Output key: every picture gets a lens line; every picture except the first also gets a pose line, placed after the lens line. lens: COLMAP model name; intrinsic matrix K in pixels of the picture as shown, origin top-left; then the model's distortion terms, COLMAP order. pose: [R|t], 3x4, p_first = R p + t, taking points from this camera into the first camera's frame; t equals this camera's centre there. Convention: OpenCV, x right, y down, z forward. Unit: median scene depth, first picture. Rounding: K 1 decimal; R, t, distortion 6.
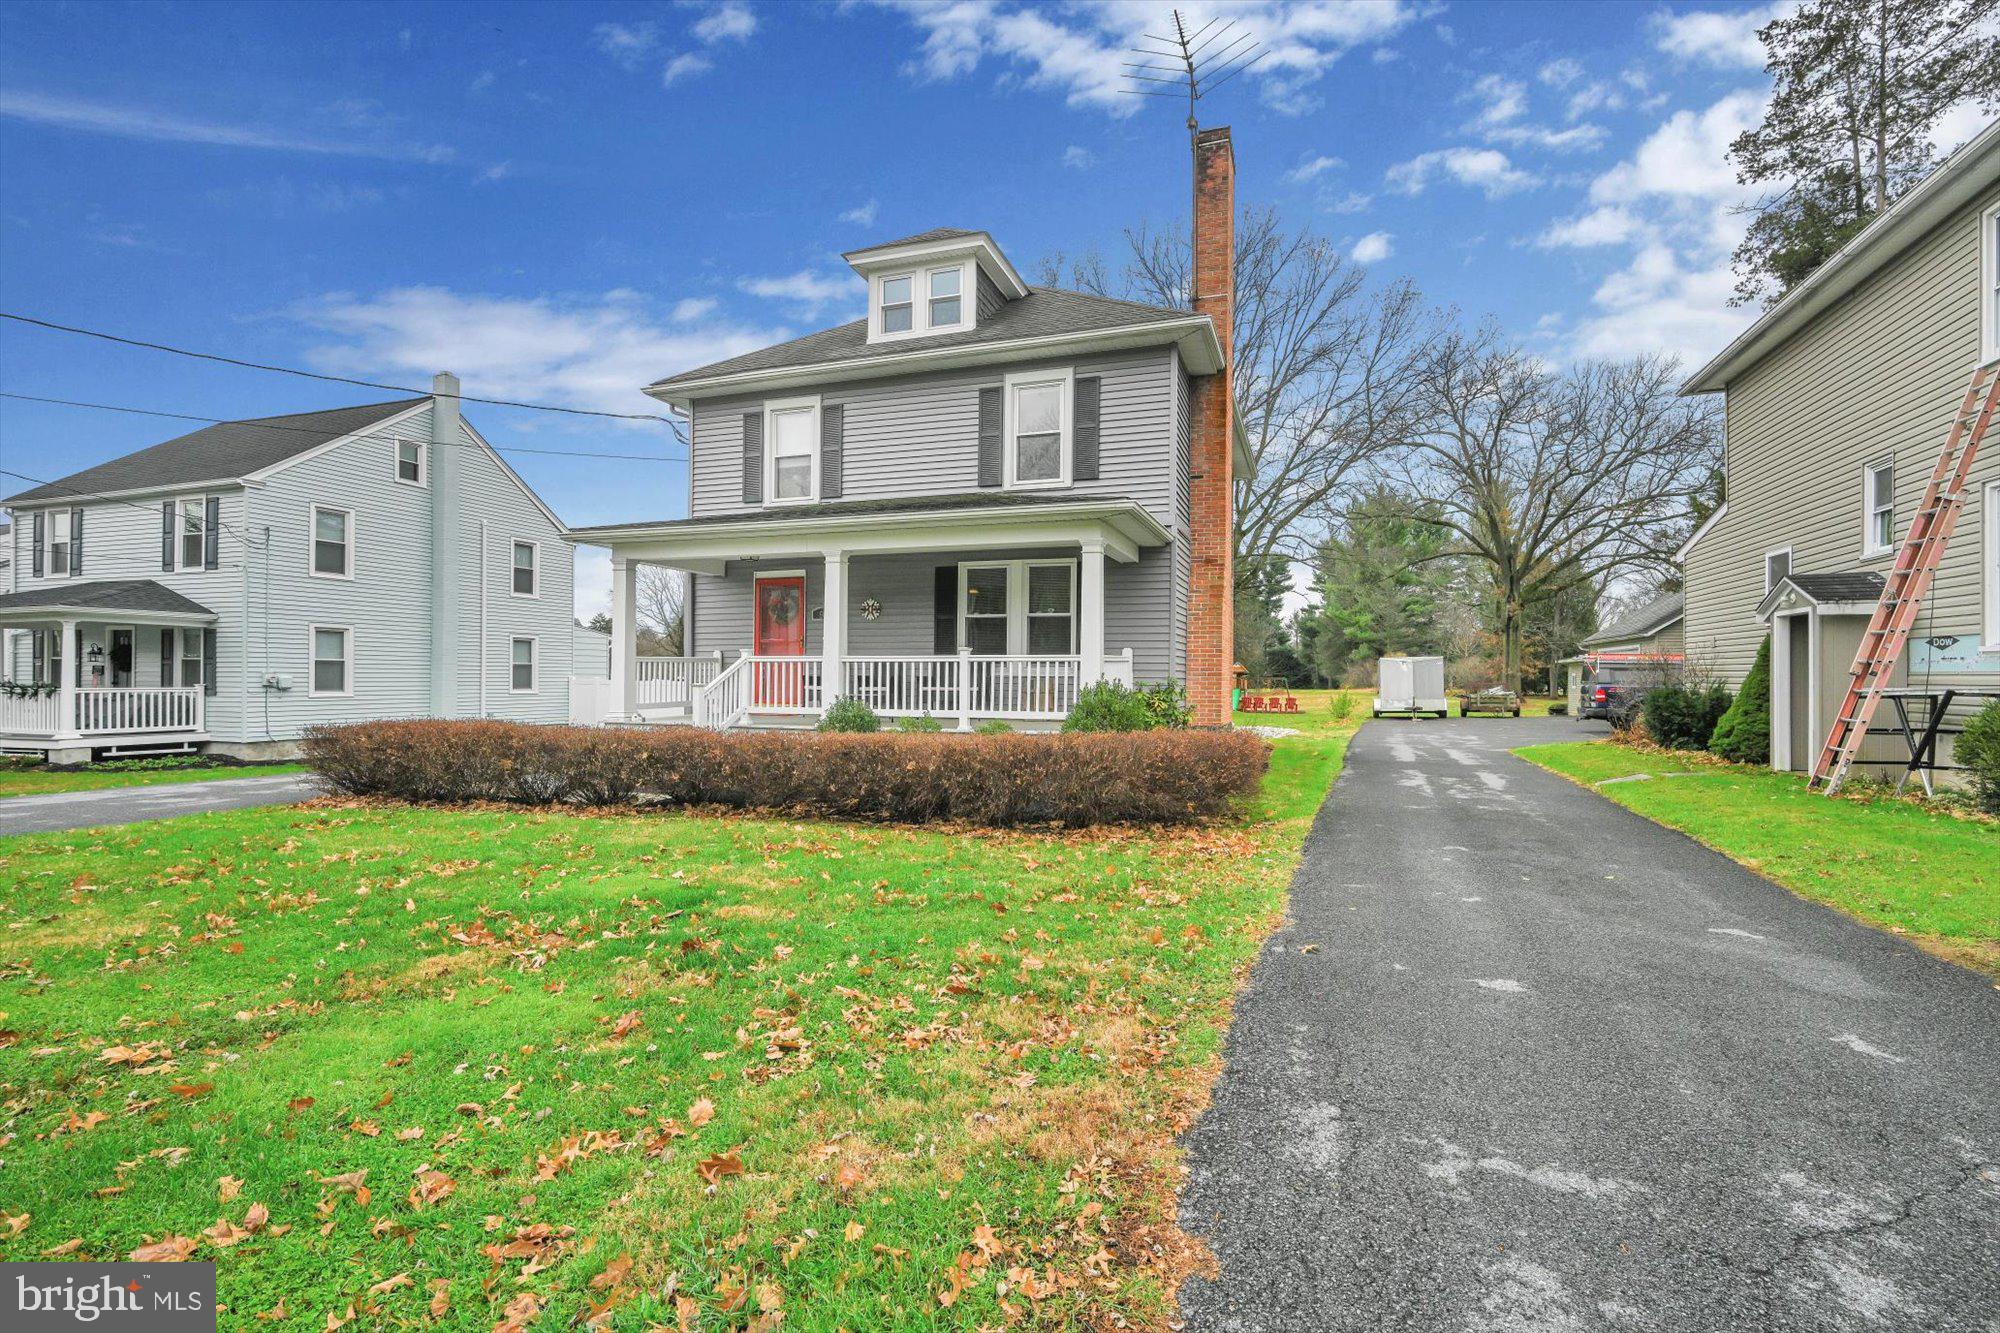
lens RADIAL K [[858.8, 0, 1016.0], [0, 858.8, 671.8], [0, 0, 1]] dist [-0.002791, -0.000034]
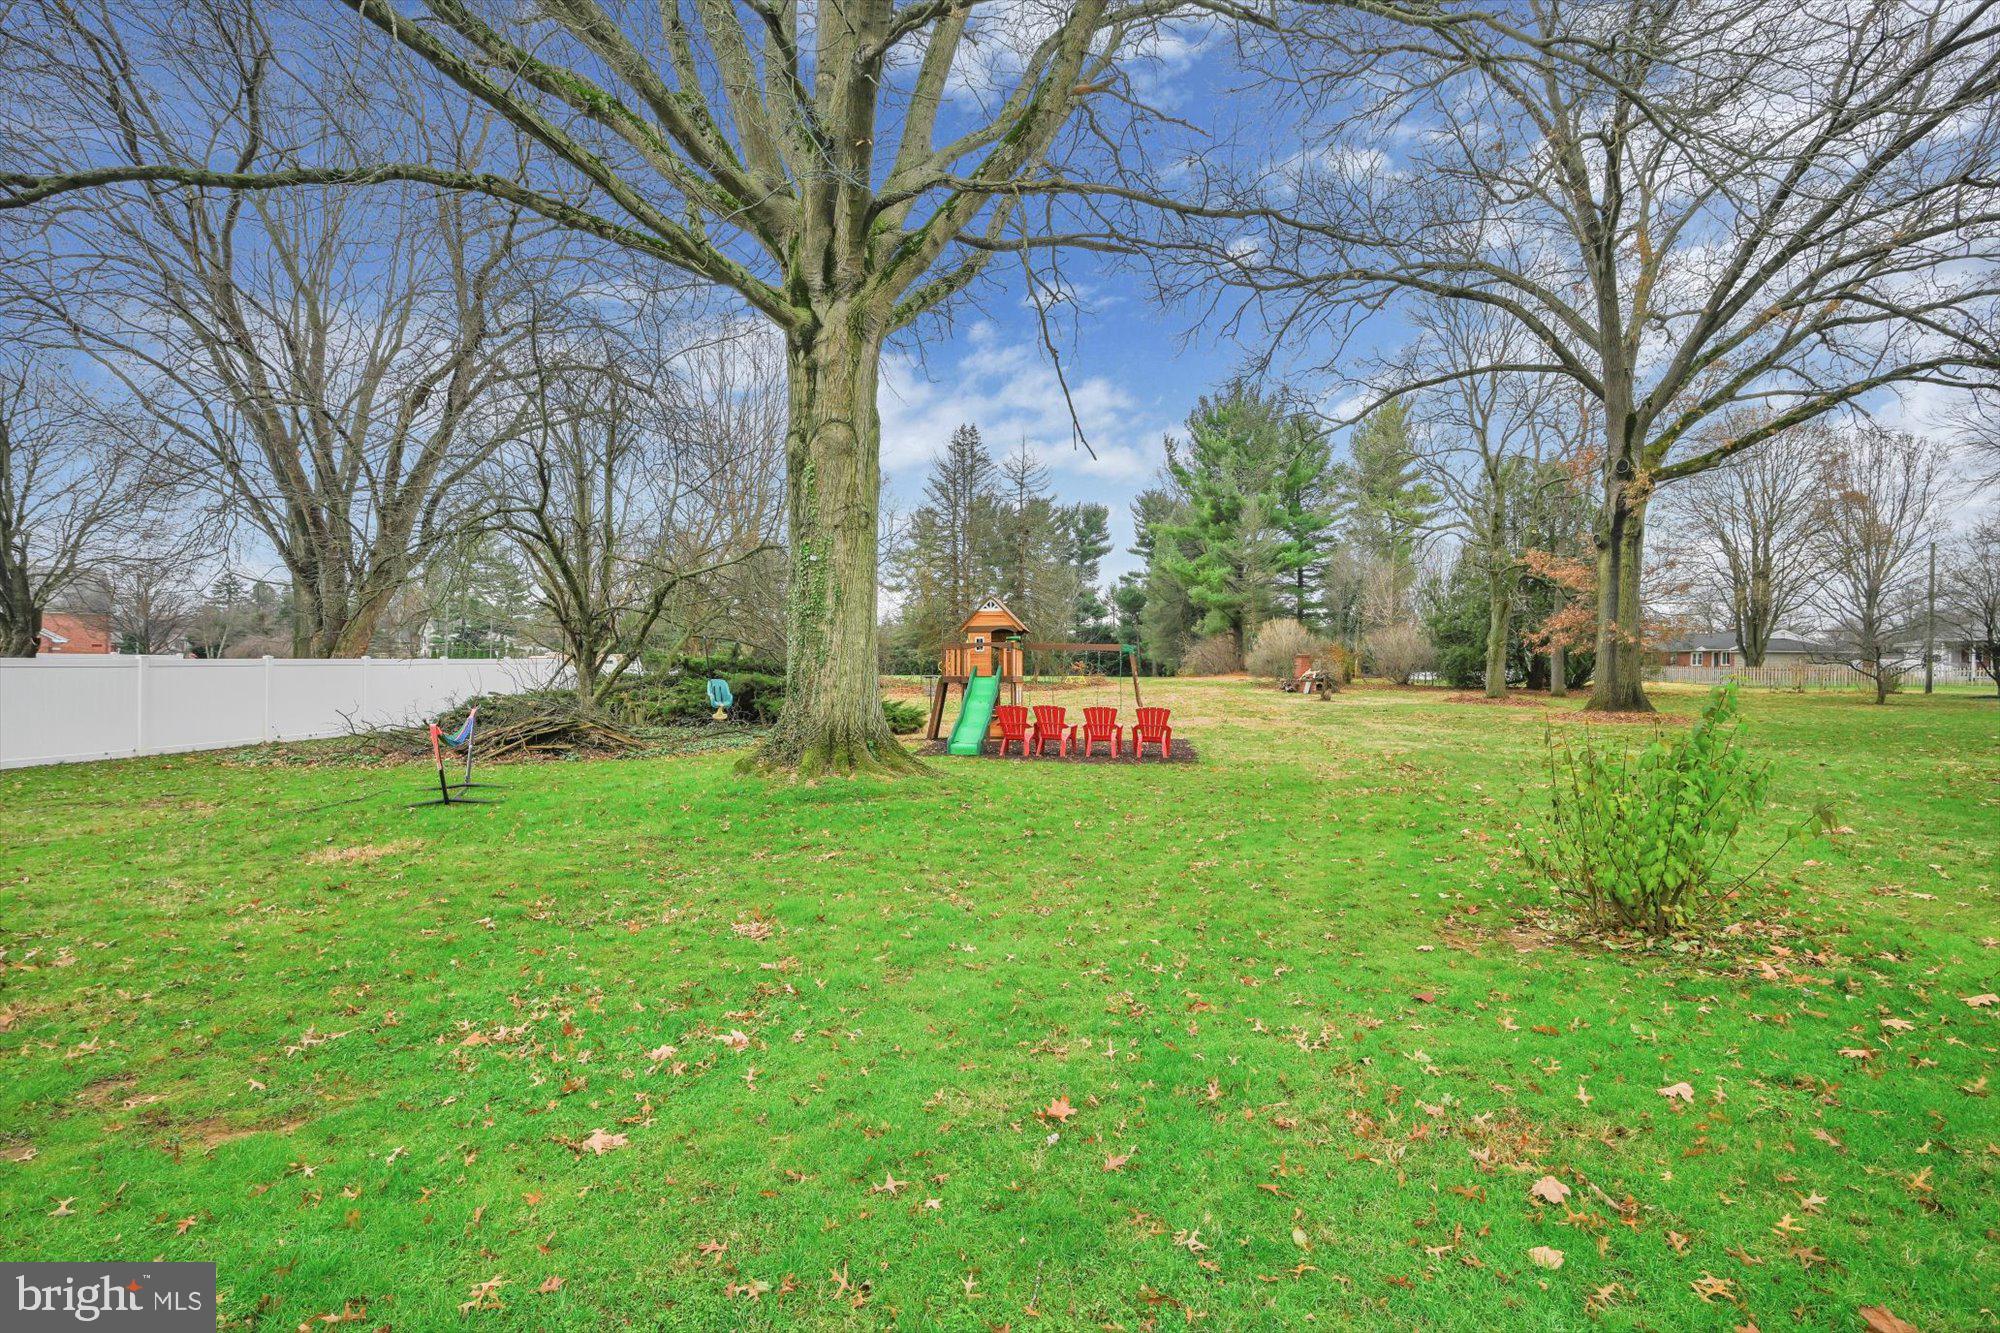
lens RADIAL K [[856.6, 0, 1000.0], [0, 856.6, 666.9], [0, 0, 1]] dist [-0.001490, -0.000095]
pose [[0.981586, 0.001437, 0.191014, 1.015731], [-0.003347, 0.999948, 0.009678, 0.061747], [-0.190990, -0.010139, 0.981540, 3.470294]]
